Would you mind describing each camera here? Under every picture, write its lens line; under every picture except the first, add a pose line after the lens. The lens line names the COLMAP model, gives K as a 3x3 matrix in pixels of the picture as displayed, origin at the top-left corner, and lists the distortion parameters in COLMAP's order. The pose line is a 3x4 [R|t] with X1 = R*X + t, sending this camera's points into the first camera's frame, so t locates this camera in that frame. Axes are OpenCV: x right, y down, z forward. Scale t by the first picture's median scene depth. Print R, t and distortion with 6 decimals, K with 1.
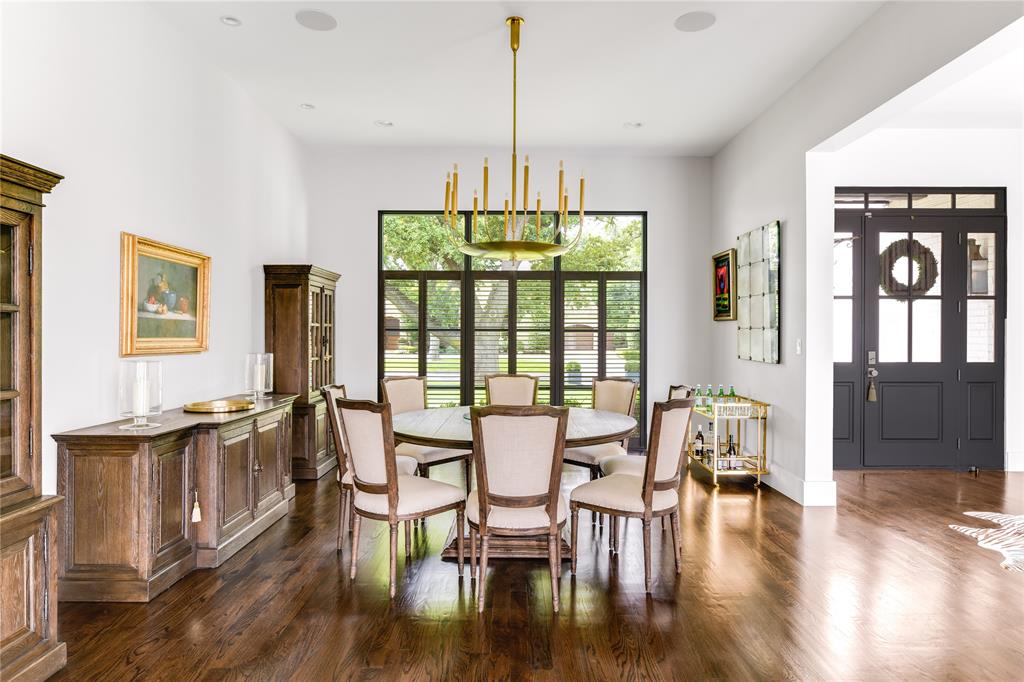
lens RADIAL K [[592.7, 0, 513.4], [0, 592.7, 339.8], [0, 0, 1]] dist [0.002246, 0.001271]
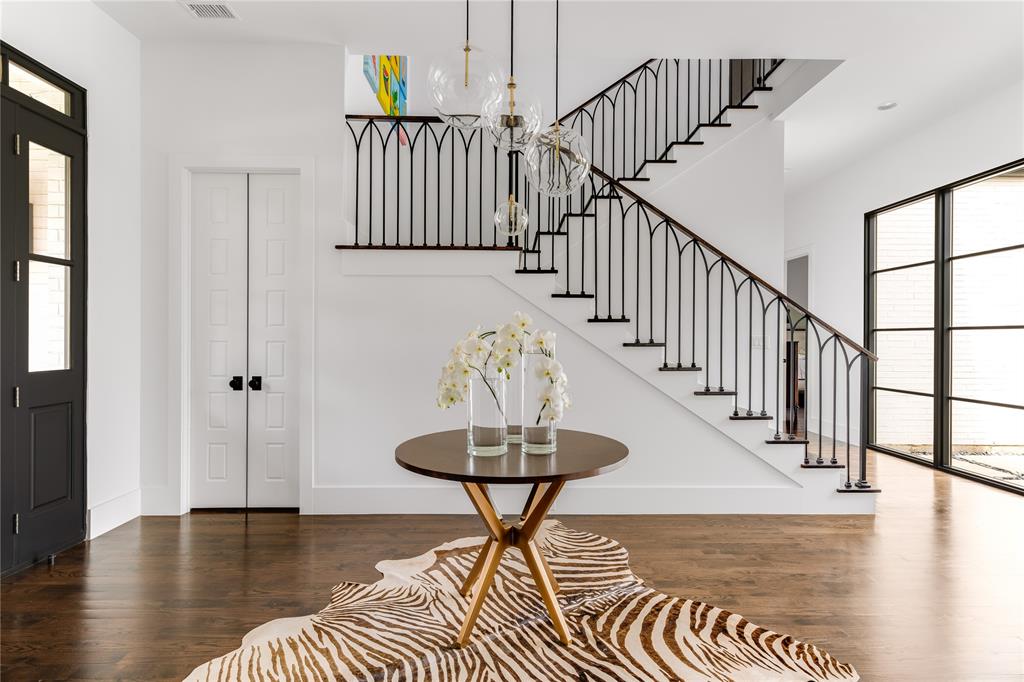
lens RADIAL K [[520.8, 0, 512.8], [0, 520.8, 339.9], [0, 0, 1]] dist [0.011740, -0.001899]
pose [[0.002269, -0.007113, 0.999972, 0.270165], [-0.004575, 0.999964, 0.007123, 0.001786], [-0.999987, -0.004591, 0.002237, 0.541196]]
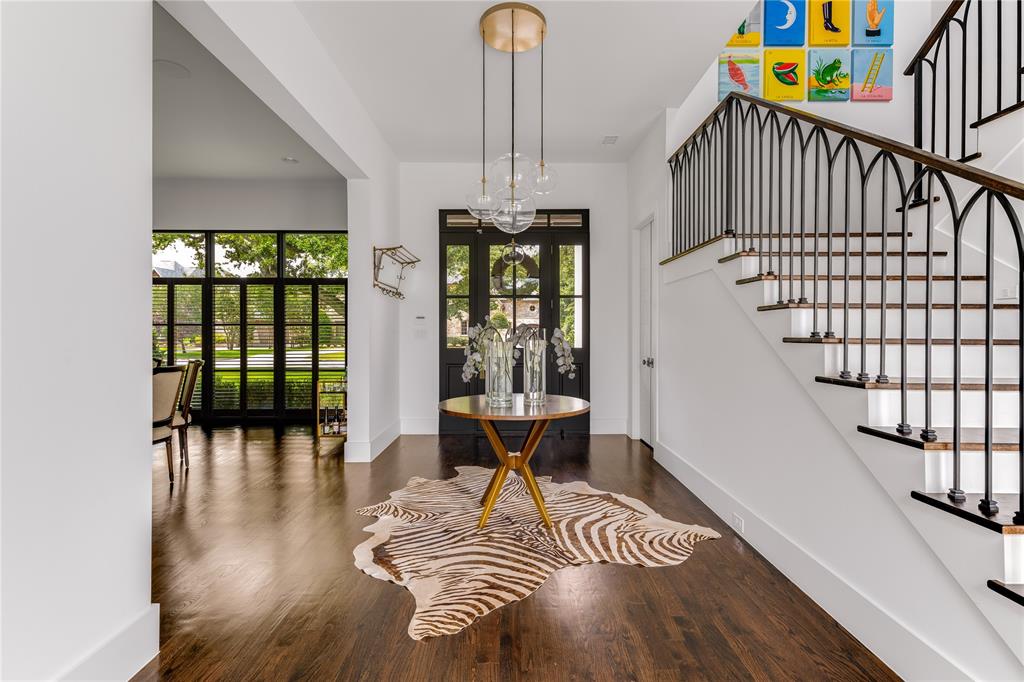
lens RADIAL K [[465.8, 0, 512.8], [0, 465.8, 338.1], [0, 0, 1]] dist [0.015138, 0.000381]
pose [[0.999973, -0.005427, -0.004986, 0.666895], [0.005489, 0.999908, 0.012395, 0.003436], [0.004919, -0.012422, 0.999911, 0.006345]]
